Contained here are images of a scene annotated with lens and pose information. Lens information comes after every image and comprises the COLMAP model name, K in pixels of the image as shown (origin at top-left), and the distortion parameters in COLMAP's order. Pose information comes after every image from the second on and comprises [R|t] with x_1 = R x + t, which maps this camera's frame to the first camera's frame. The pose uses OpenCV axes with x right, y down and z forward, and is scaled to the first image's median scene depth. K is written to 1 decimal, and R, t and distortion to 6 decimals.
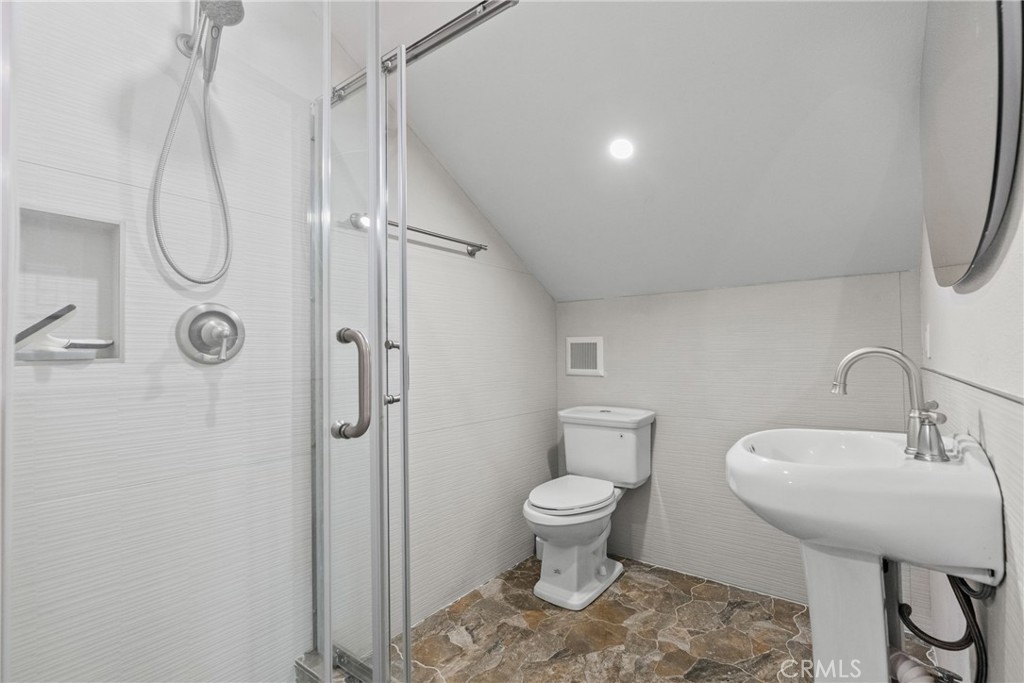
lens RADIAL K [[470.6, 0, 508.4], [0, 470.6, 343.7], [0, 0, 1]] dist [-0.006016, 0.001281]
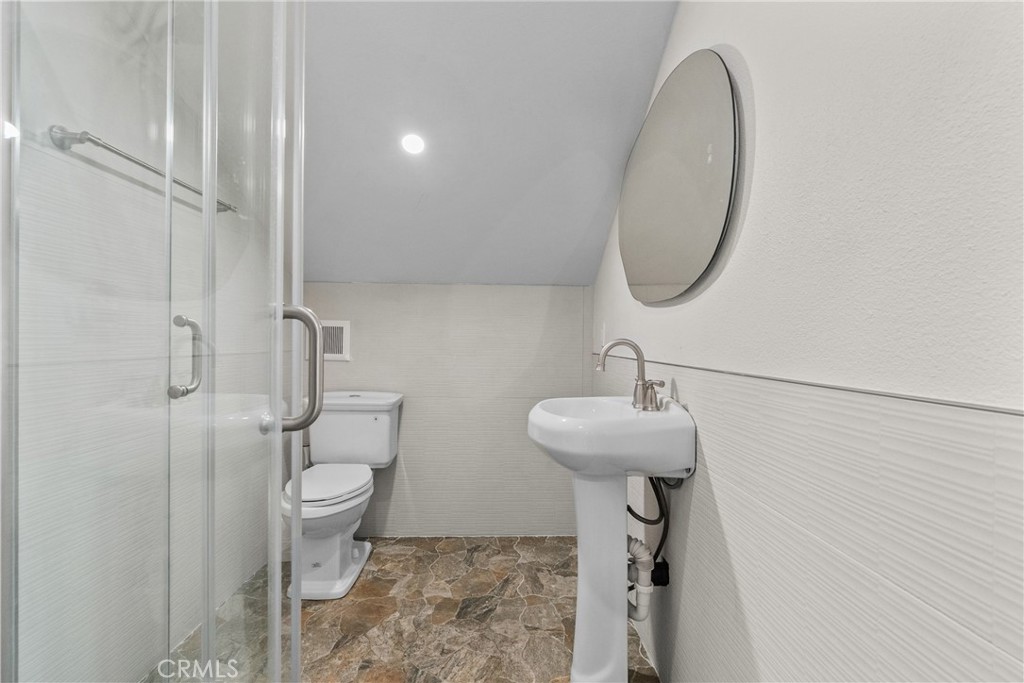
lens RADIAL K [[470.6, 0, 508.4], [0, 470.6, 343.7], [0, 0, 1]] dist [-0.006016, 0.001281]
pose [[0.769285, 0.016651, 0.638689, -0.222330], [-0.036218, 0.999189, 0.017574, 0.004303], [-0.637878, -0.036651, 0.769264, 0.035420]]
